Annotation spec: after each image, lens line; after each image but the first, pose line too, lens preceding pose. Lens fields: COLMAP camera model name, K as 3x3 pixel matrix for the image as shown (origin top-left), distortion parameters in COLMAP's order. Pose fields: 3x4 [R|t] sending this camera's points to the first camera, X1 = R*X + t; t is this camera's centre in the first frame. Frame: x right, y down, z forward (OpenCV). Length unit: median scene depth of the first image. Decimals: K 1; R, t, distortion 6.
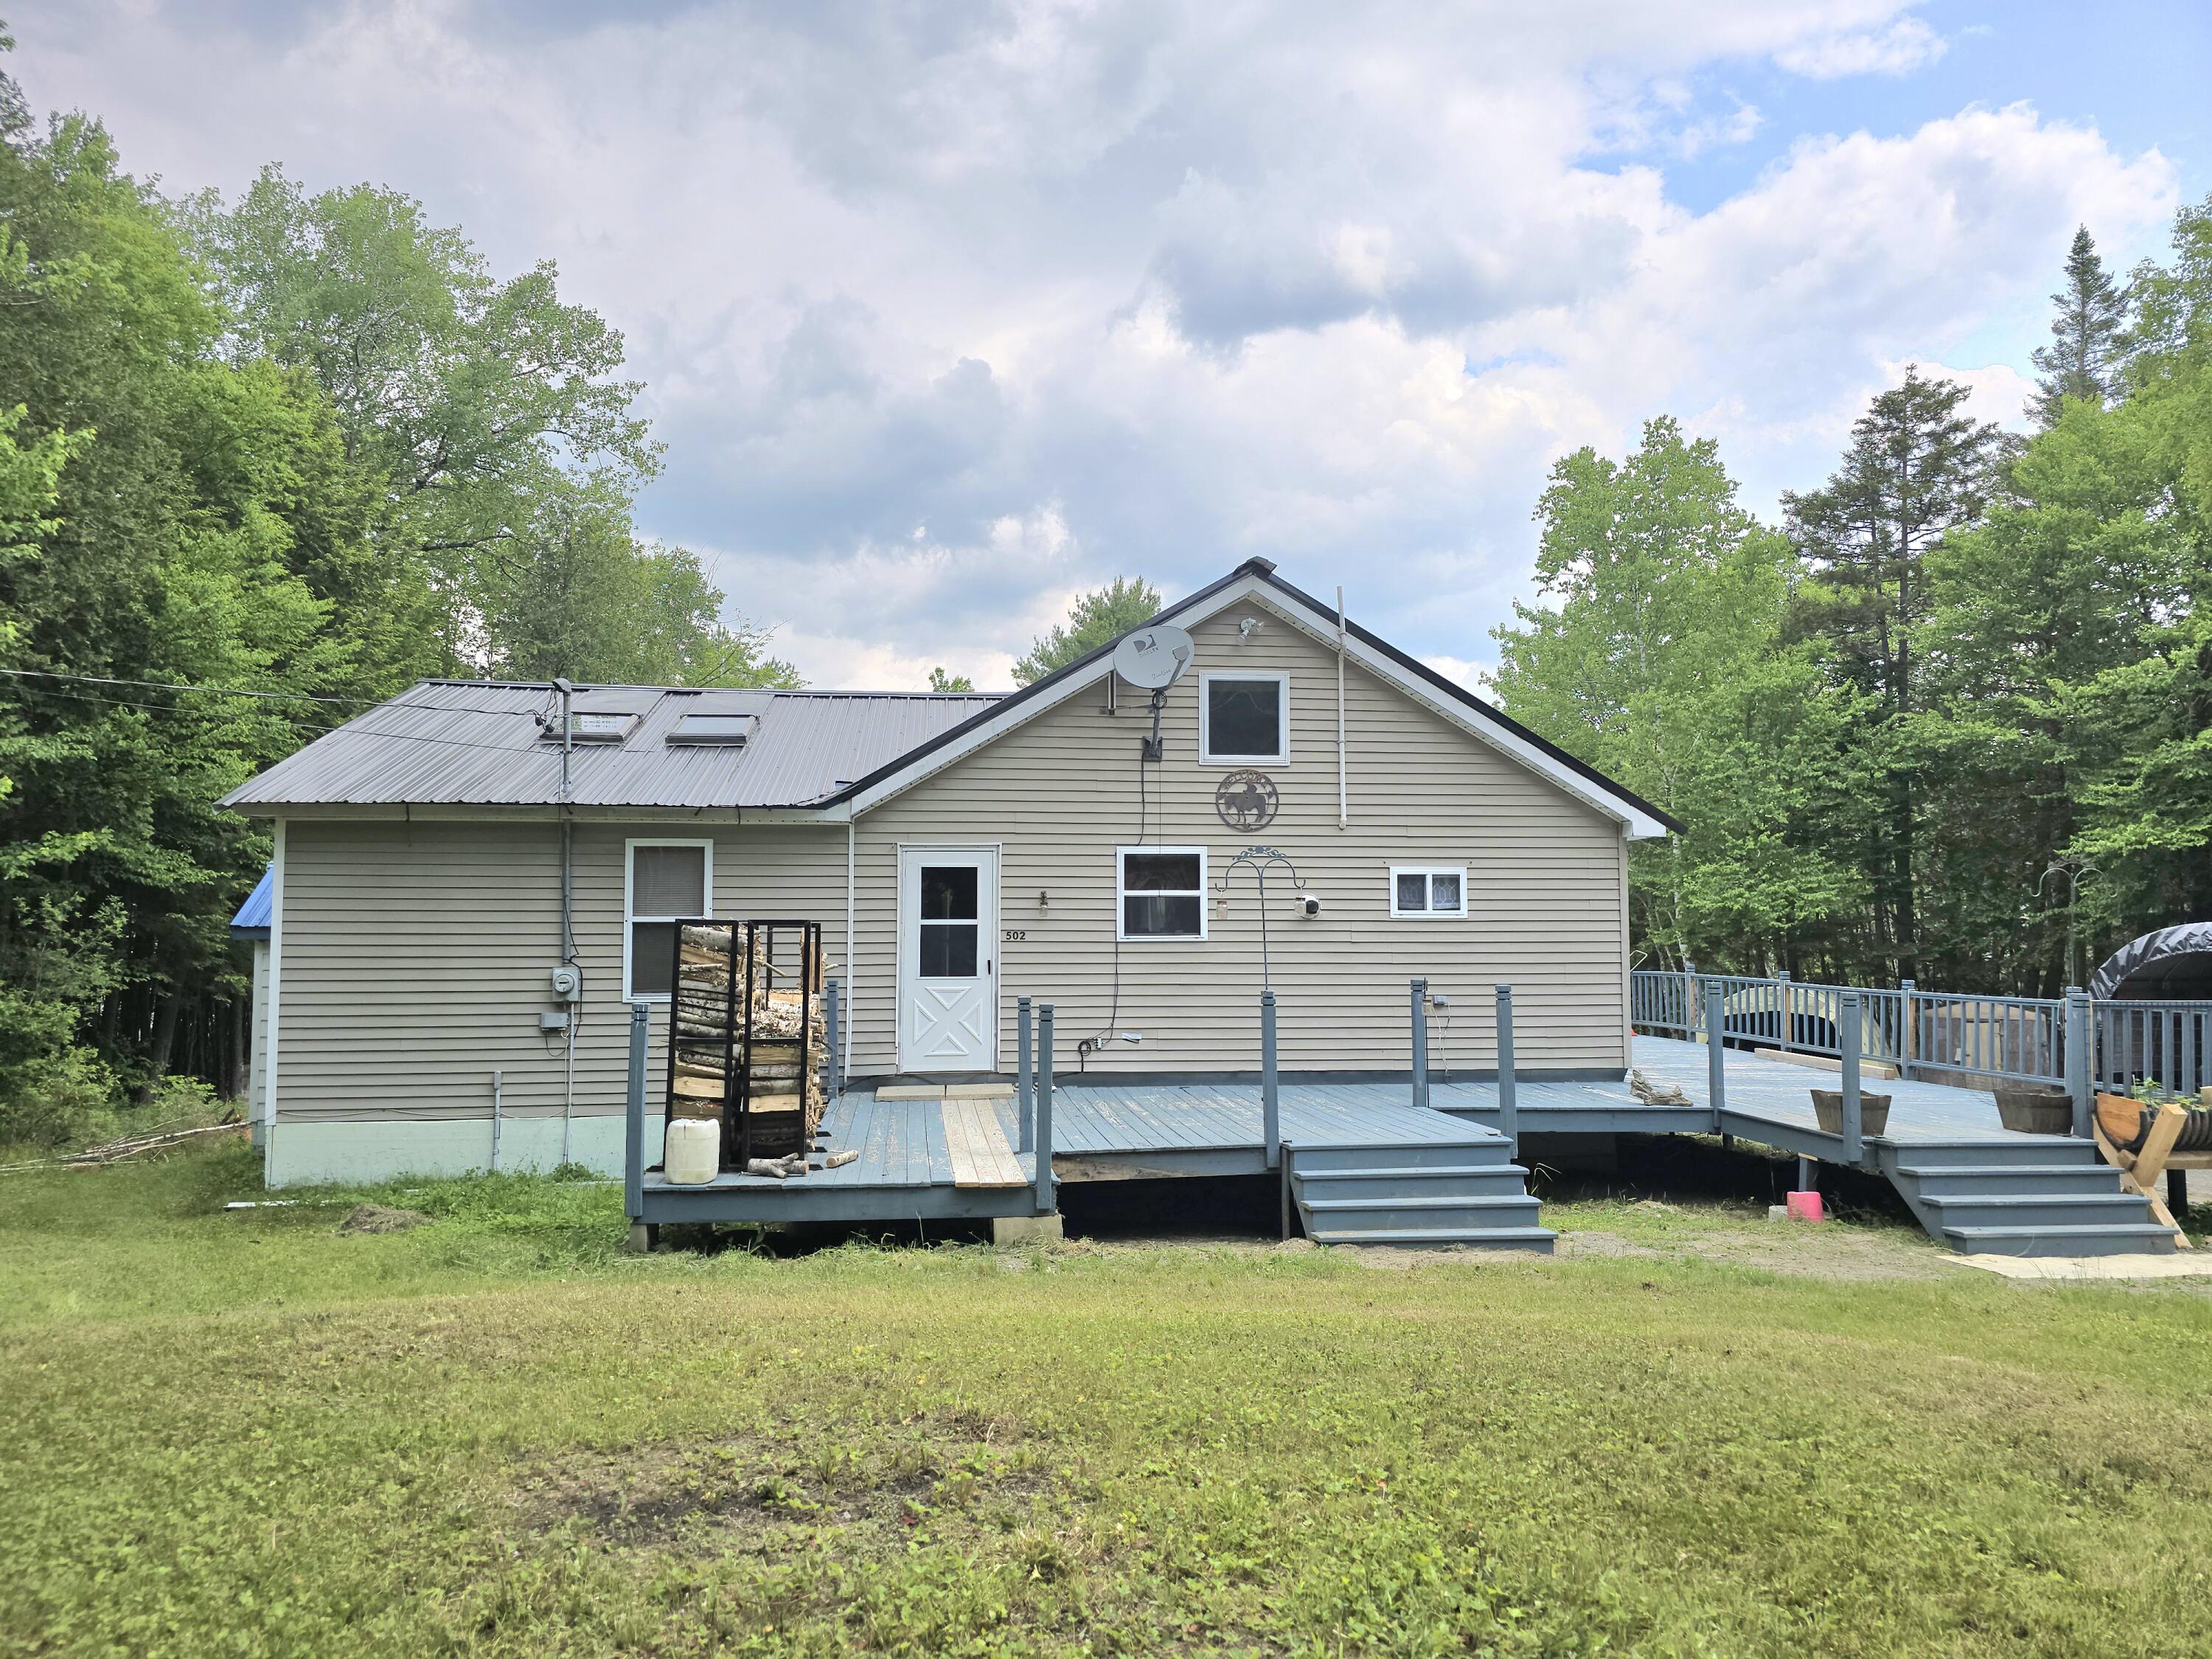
lens RADIAL K [[1496.8, 0, 1123.1], [0, 1496.8, 837.2], [0, 0, 1]] dist [0.063638, -0.057543]
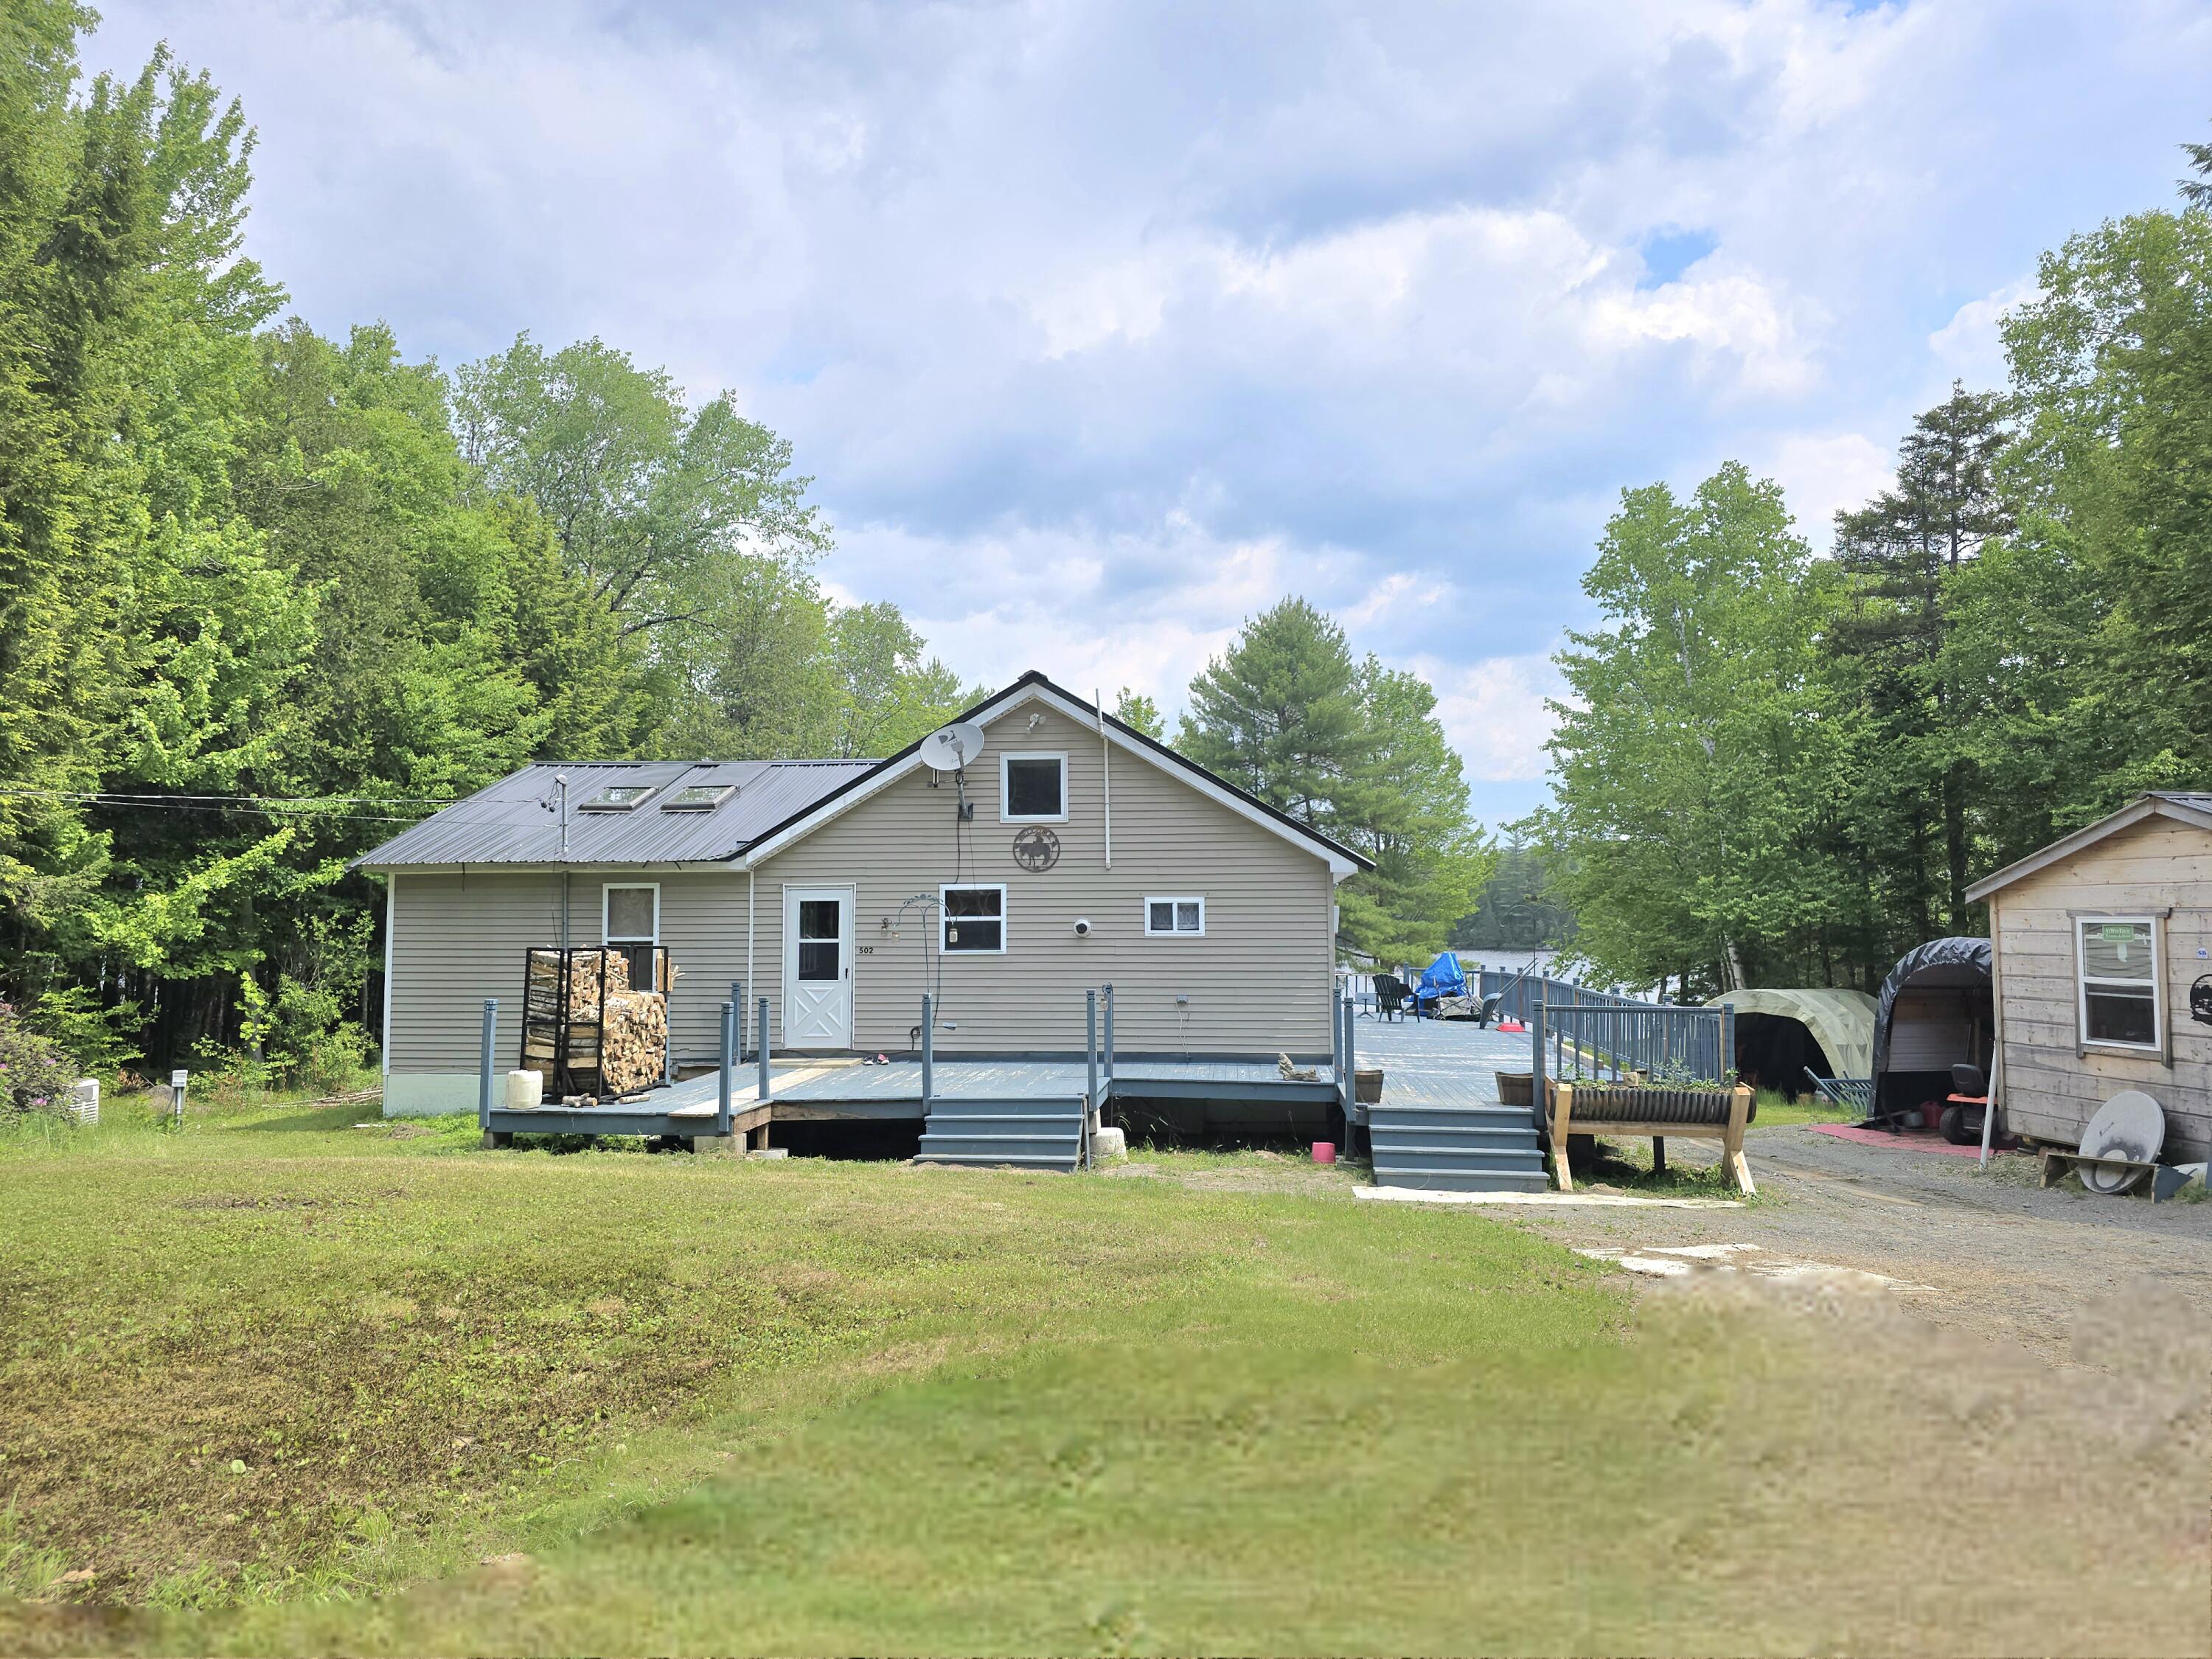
lens RADIAL K [[1496.8, 0, 1109.4], [0, 1496.8, 814.0], [0, 0, 1]] dist [0.063638, -0.057543]
pose [[0.975491, -0.016697, -0.219406, 0.440884], [0.014497, 0.999827, -0.011633, -0.039343], [0.219562, 0.008167, 0.975564, -0.291440]]
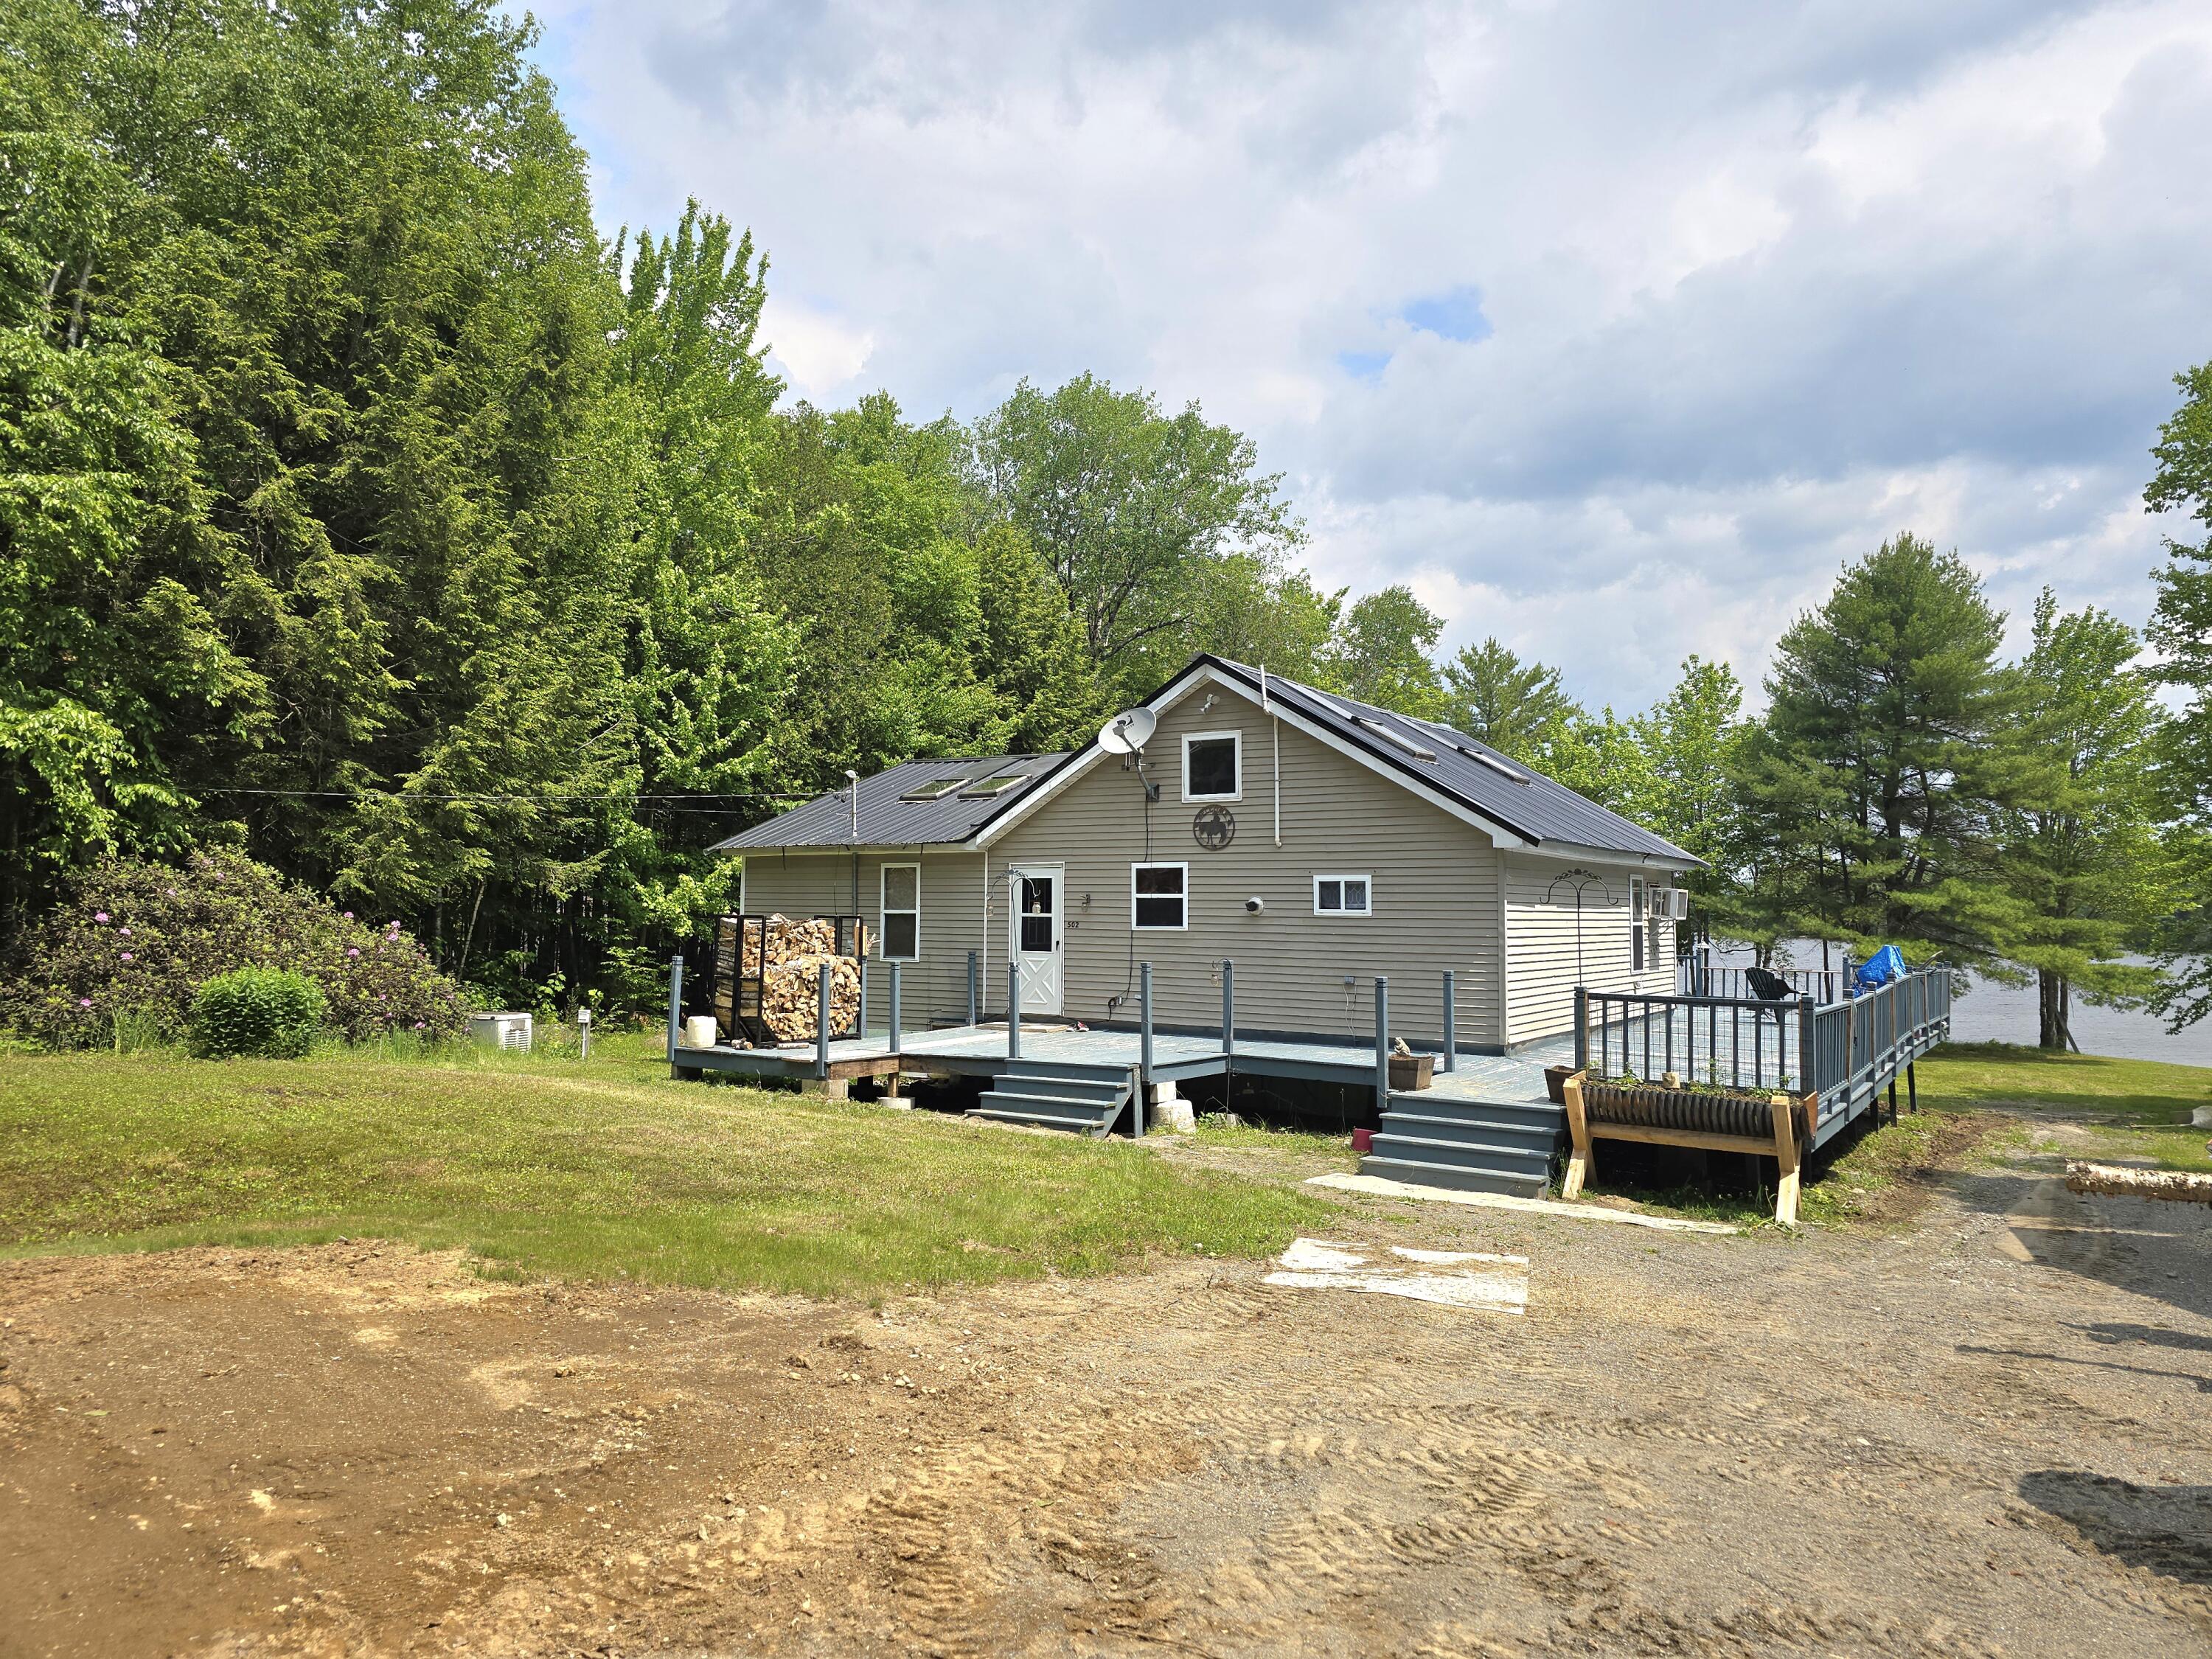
lens RADIAL K [[1496.8, 0, 1089.0], [0, 1496.8, 796.5], [0, 0, 1]] dist [0.063638, -0.057543]
pose [[0.767611, -0.040312, -0.639647, 0.865508], [0.029241, 0.999183, -0.027880, -0.018353], [0.640248, 0.002697, 0.768163, -0.116117]]
